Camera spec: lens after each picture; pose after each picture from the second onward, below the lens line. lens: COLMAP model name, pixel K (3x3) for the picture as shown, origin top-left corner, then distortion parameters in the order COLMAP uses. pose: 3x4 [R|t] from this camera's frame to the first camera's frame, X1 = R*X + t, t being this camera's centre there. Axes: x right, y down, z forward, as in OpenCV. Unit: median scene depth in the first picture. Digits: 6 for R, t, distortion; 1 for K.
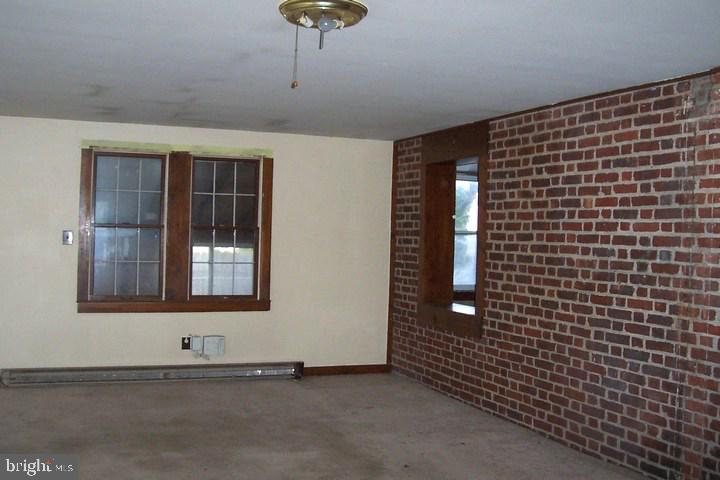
lens RADIAL K [[776.3, 0, 360.0], [0, 776.3, 240.0], [0, 0, 1]] dist [-0.209607, 0.228238]
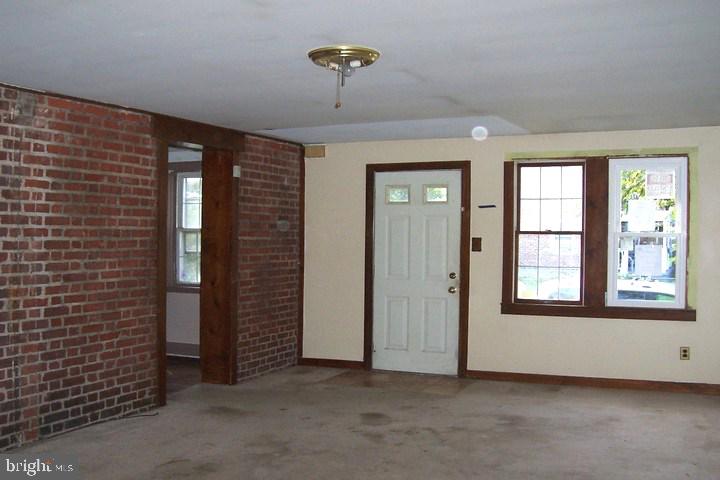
lens RADIAL K [[776.3, 0, 360.0], [0, 776.3, 240.0], [0, 0, 1]] dist [-0.209607, 0.228238]
pose [[-0.685938, -0.041005, 0.726503, -0.764858], [-0.021454, 0.999117, 0.036135, -0.038589], [-0.727343, 0.009200, -0.686212, 1.415087]]
